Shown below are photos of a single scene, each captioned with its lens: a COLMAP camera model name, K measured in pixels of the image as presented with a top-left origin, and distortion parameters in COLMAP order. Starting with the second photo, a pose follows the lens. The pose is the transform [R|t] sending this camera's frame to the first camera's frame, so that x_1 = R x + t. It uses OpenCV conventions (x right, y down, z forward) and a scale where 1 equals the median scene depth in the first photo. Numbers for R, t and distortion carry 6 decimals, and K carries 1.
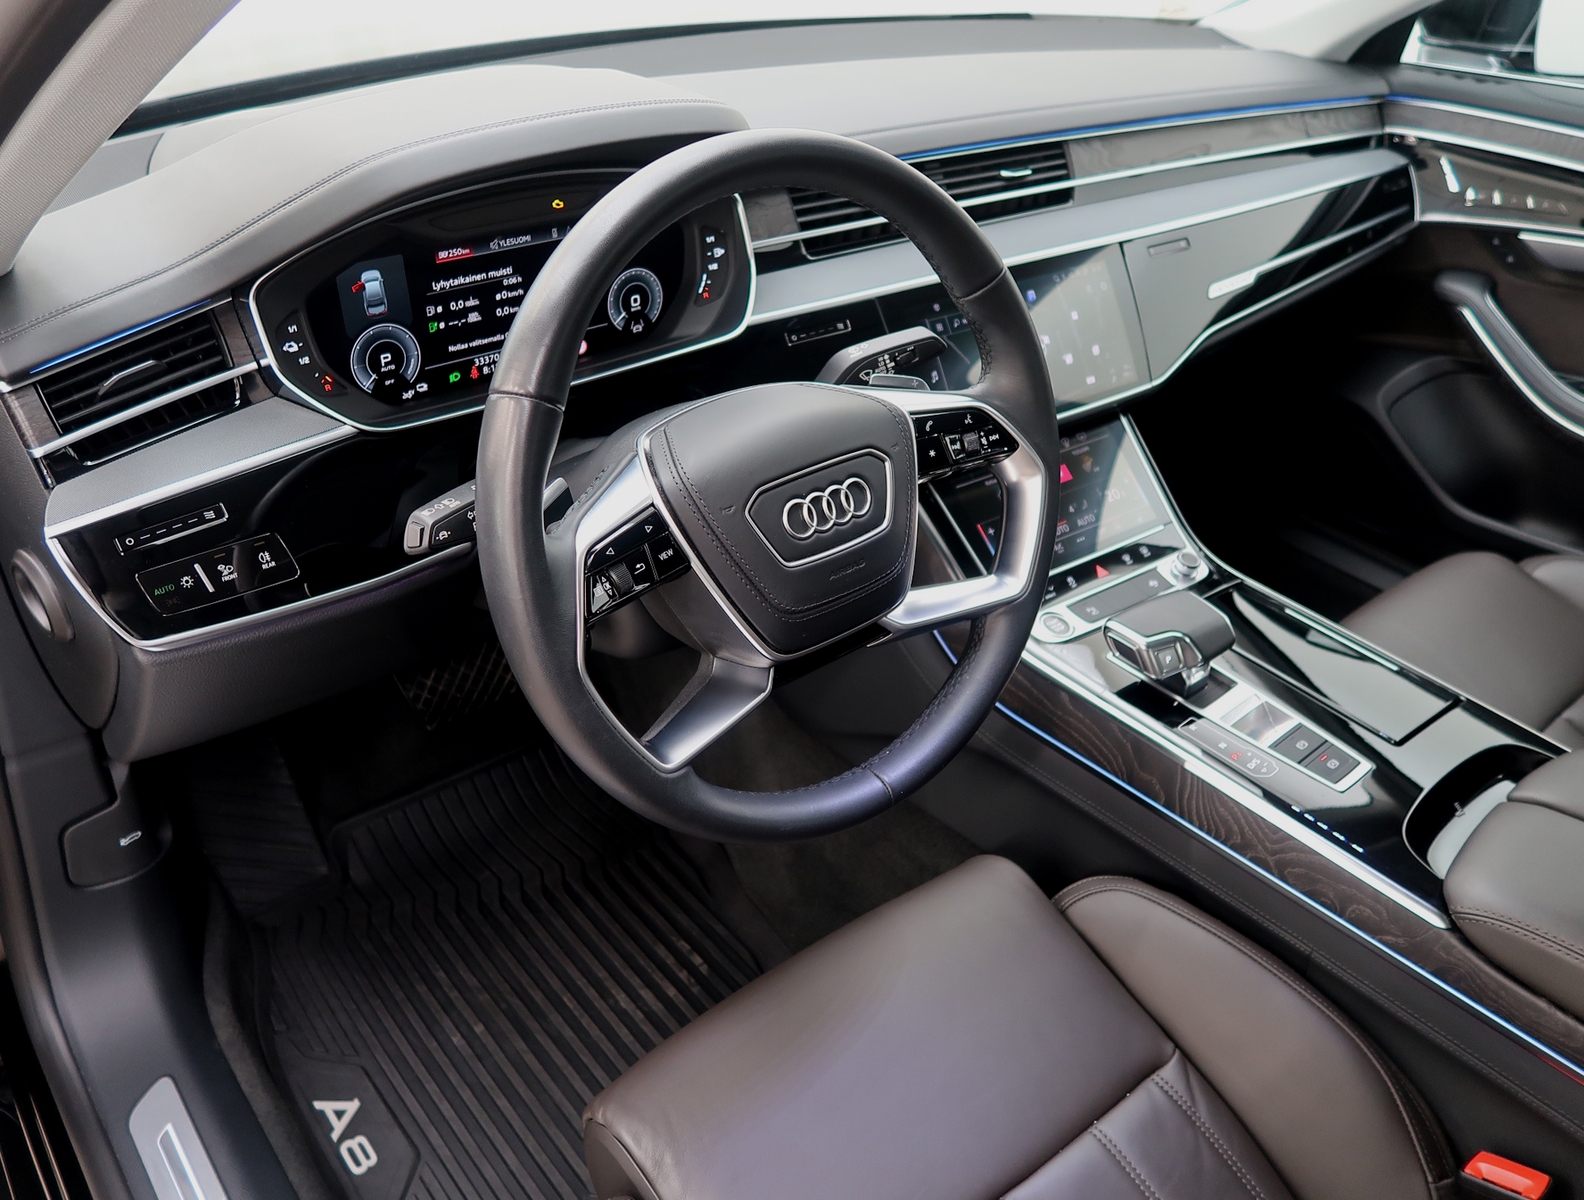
lens RADIAL K [[1296.4, 0, 792.0], [0, 1296.4, 600.0], [0, 0, 1]] dist [-0.004704, 0.000738]
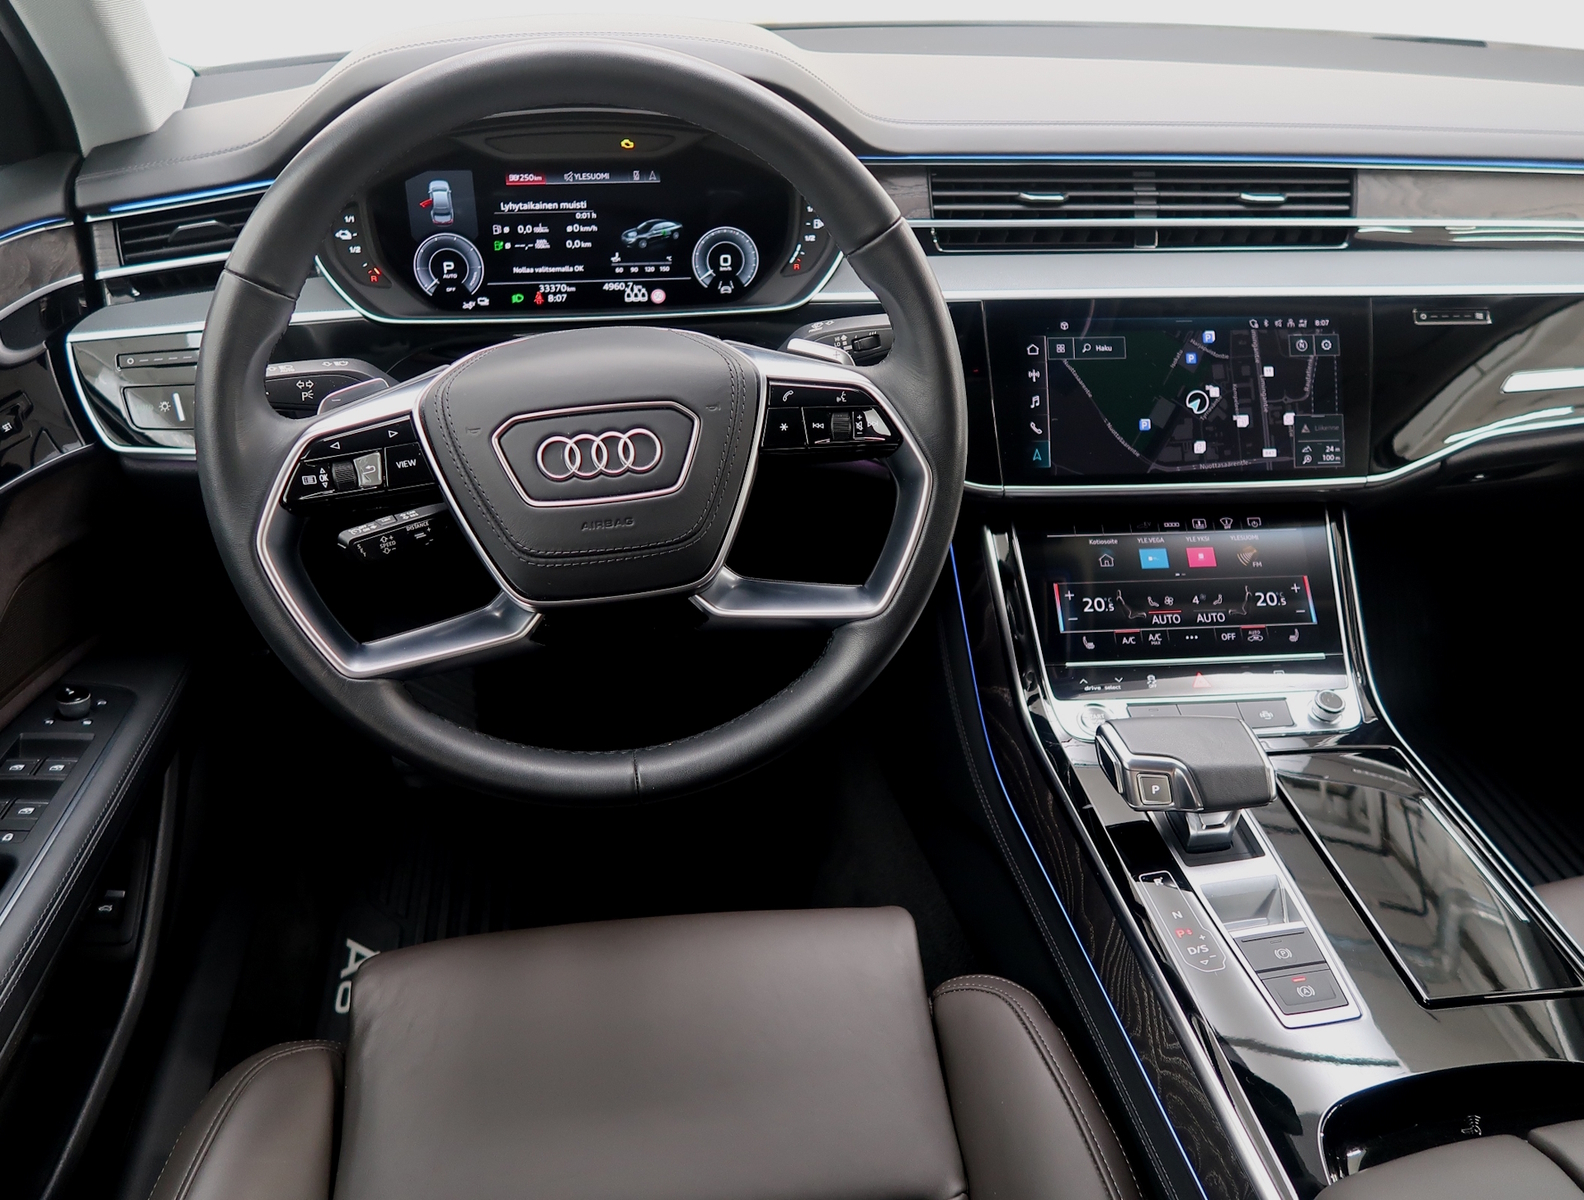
lens RADIAL K [[1296.4, 0, 792.0], [0, 1296.4, 600.0], [0, 0, 1]] dist [-0.004704, 0.000738]
pose [[0.845898, 0.254992, -0.468439, 0.483735], [-0.276244, 0.960784, 0.024161, -0.024757], [0.456229, 0.108966, 0.883165, 0.206238]]
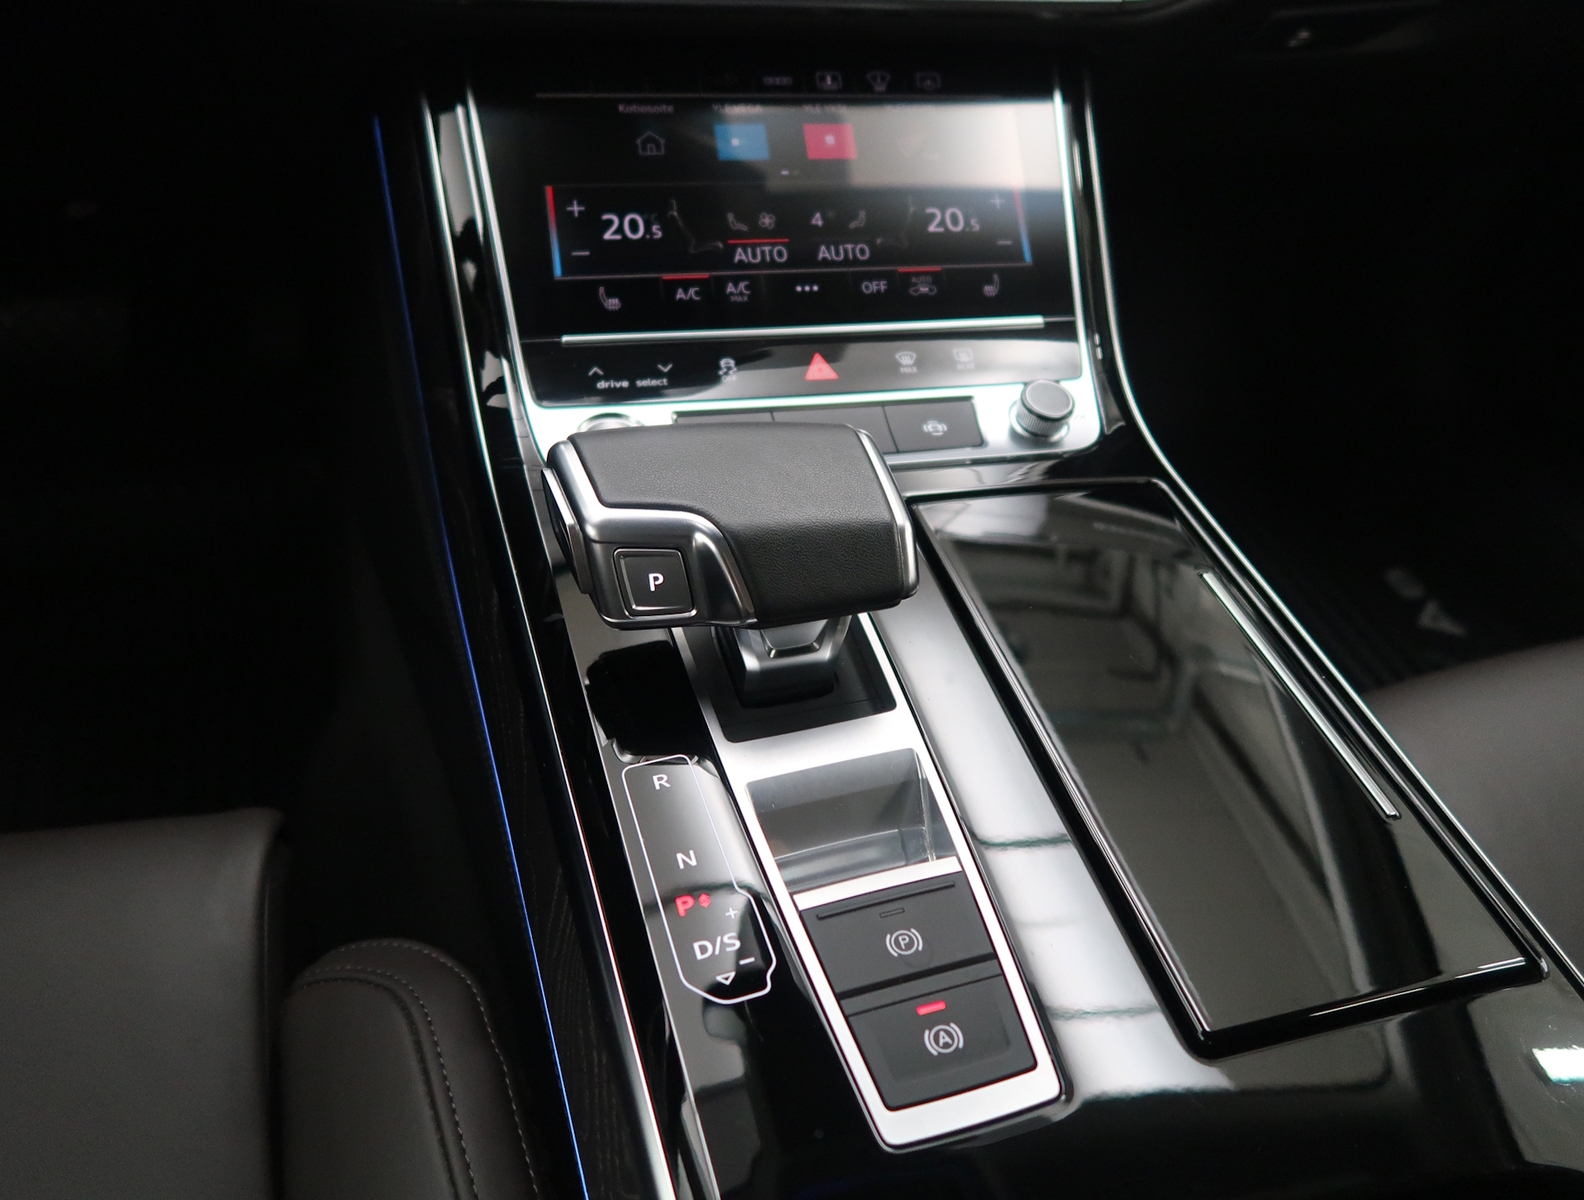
lens RADIAL K [[1296.4, 0, 792.0], [0, 1296.4, 600.0], [0, 0, 1]] dist [-0.004704, 0.000738]
pose [[0.914897, 0.293849, -0.276796, 0.464420], [-0.260530, 0.953557, 0.151173, -0.014224], [0.308363, -0.066194, 0.948963, 0.722891]]
